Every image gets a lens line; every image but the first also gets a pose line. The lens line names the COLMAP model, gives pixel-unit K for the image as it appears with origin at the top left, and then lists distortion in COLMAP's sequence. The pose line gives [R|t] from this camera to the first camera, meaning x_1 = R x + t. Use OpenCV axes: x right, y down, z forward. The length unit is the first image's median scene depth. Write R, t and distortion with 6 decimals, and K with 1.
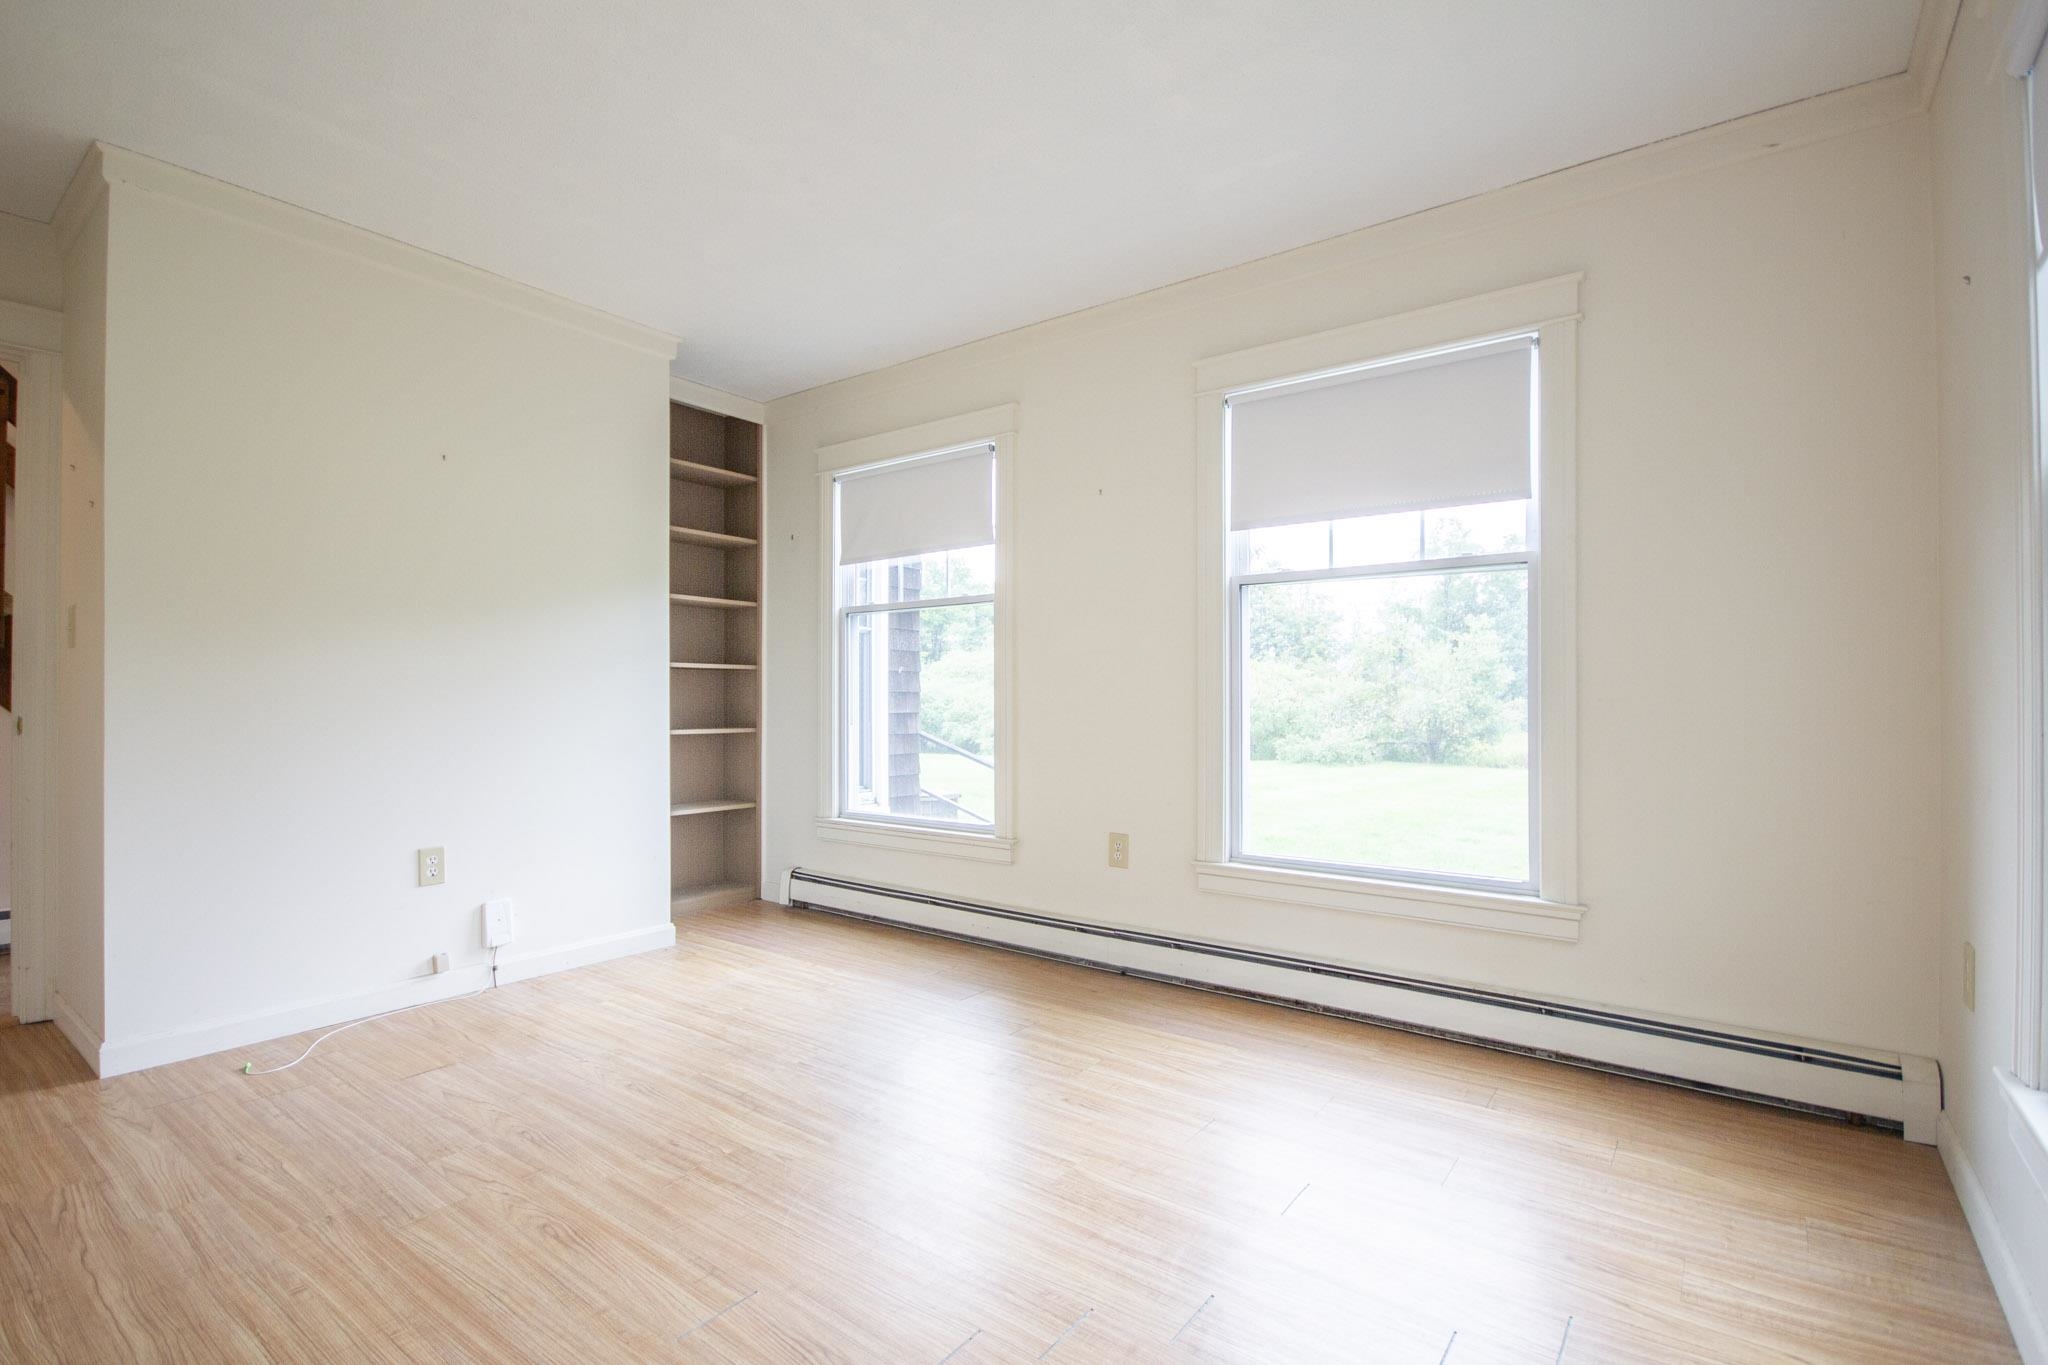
lens RADIAL K [[945.0, 0, 1012.3], [0, 945.0, 687.5], [0, 0, 1]] dist [0.011232, -0.010833]
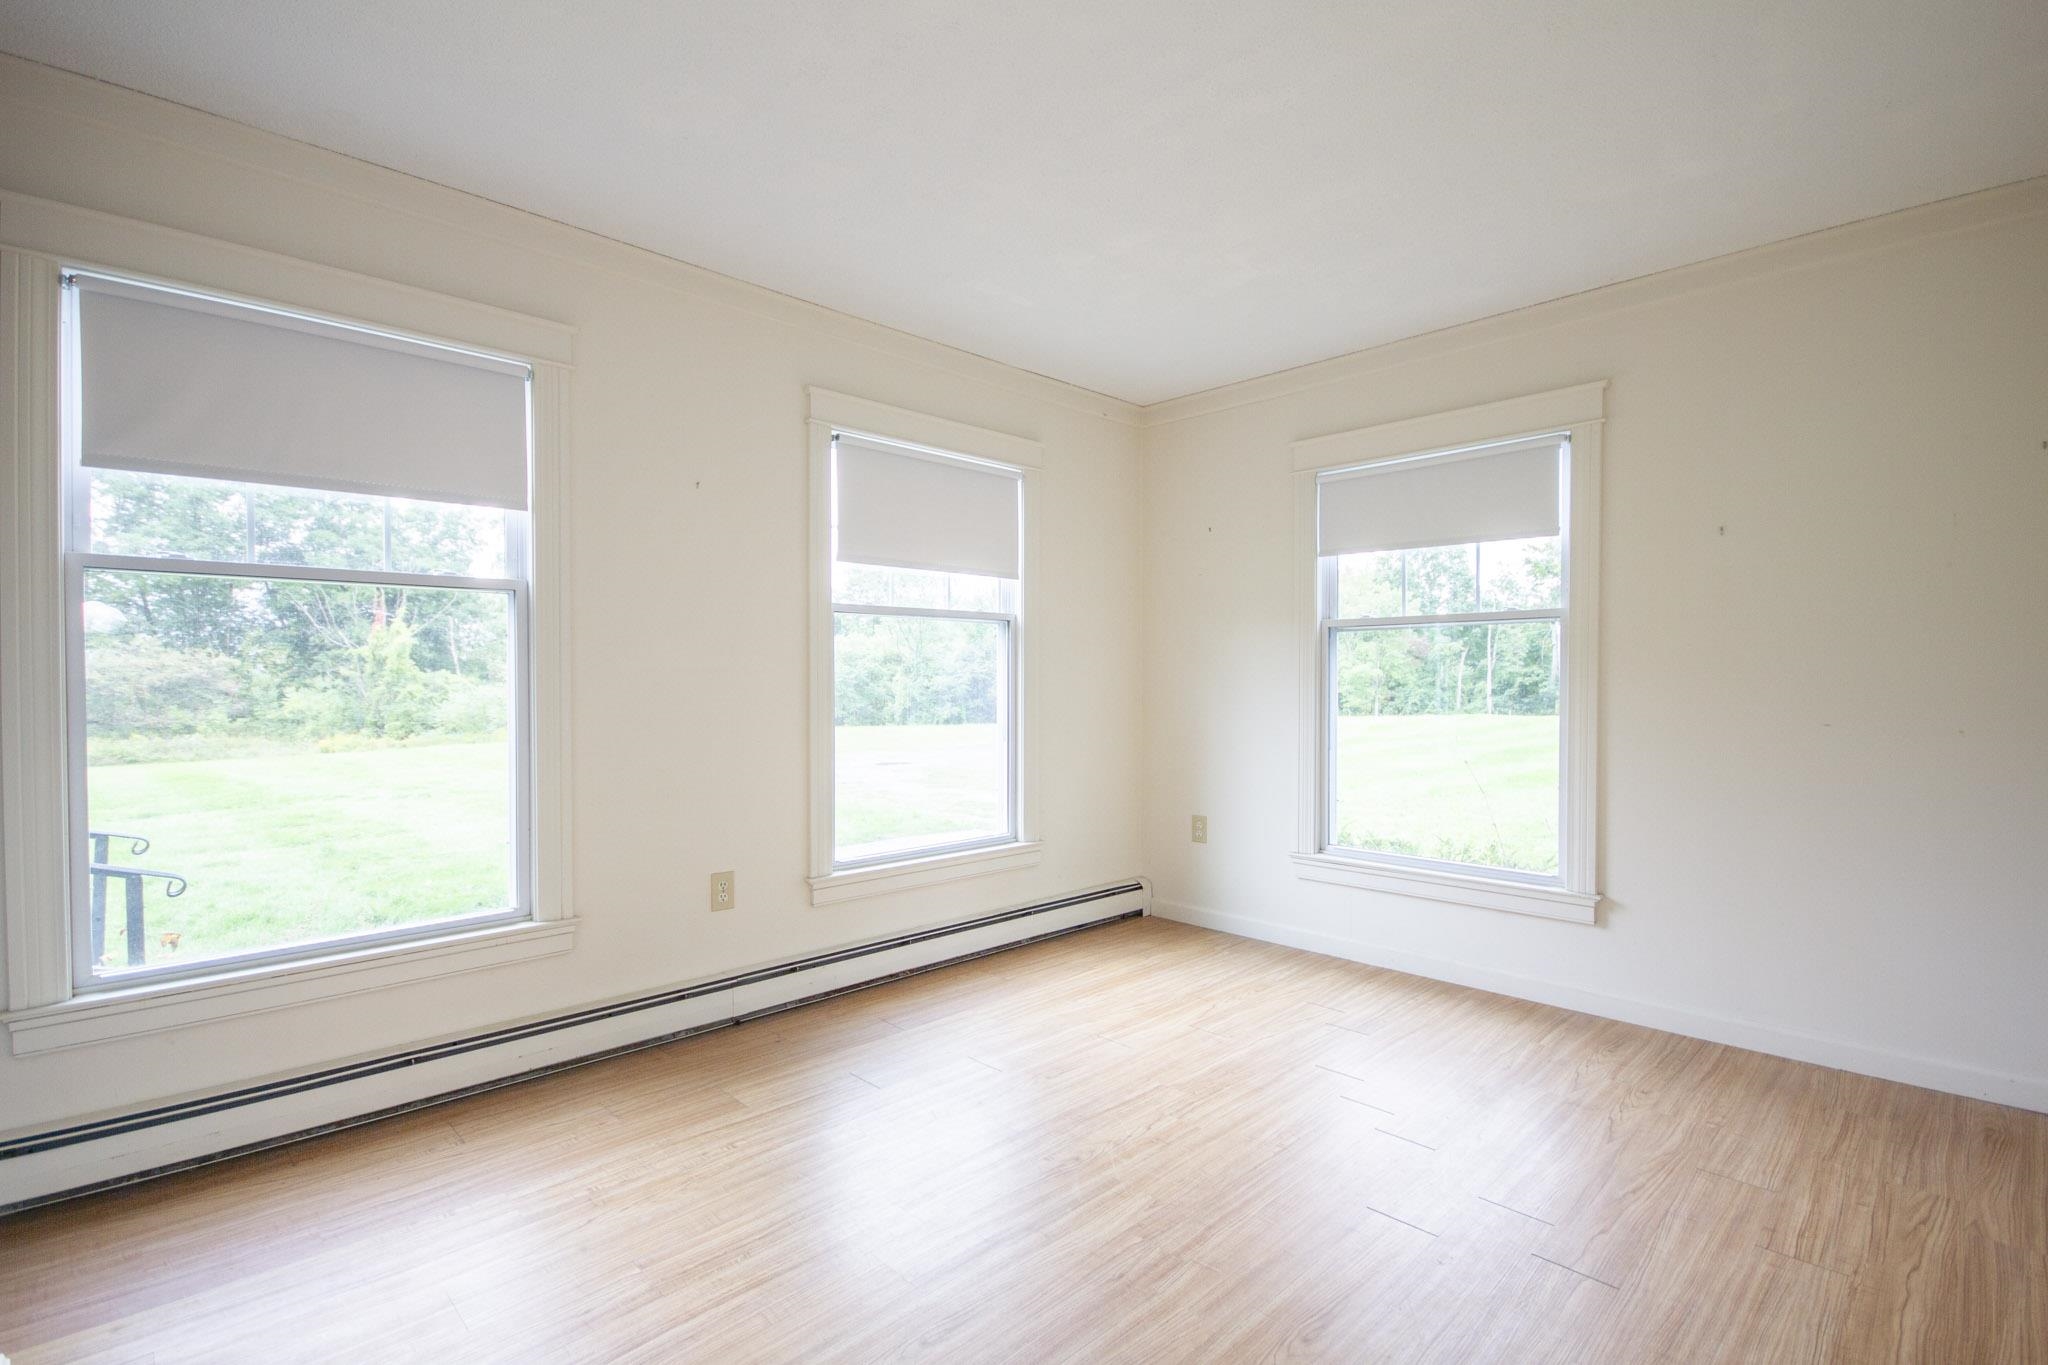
lens RADIAL K [[945.0, 0, 1012.3], [0, 945.0, 687.5], [0, 0, 1]] dist [0.011232, -0.010833]
pose [[0.166588, -0.002468, 0.986024, -0.884736], [0.001214, 0.999997, 0.002298, -0.026665], [-0.986026, 0.000814, 0.166590, 0.708447]]
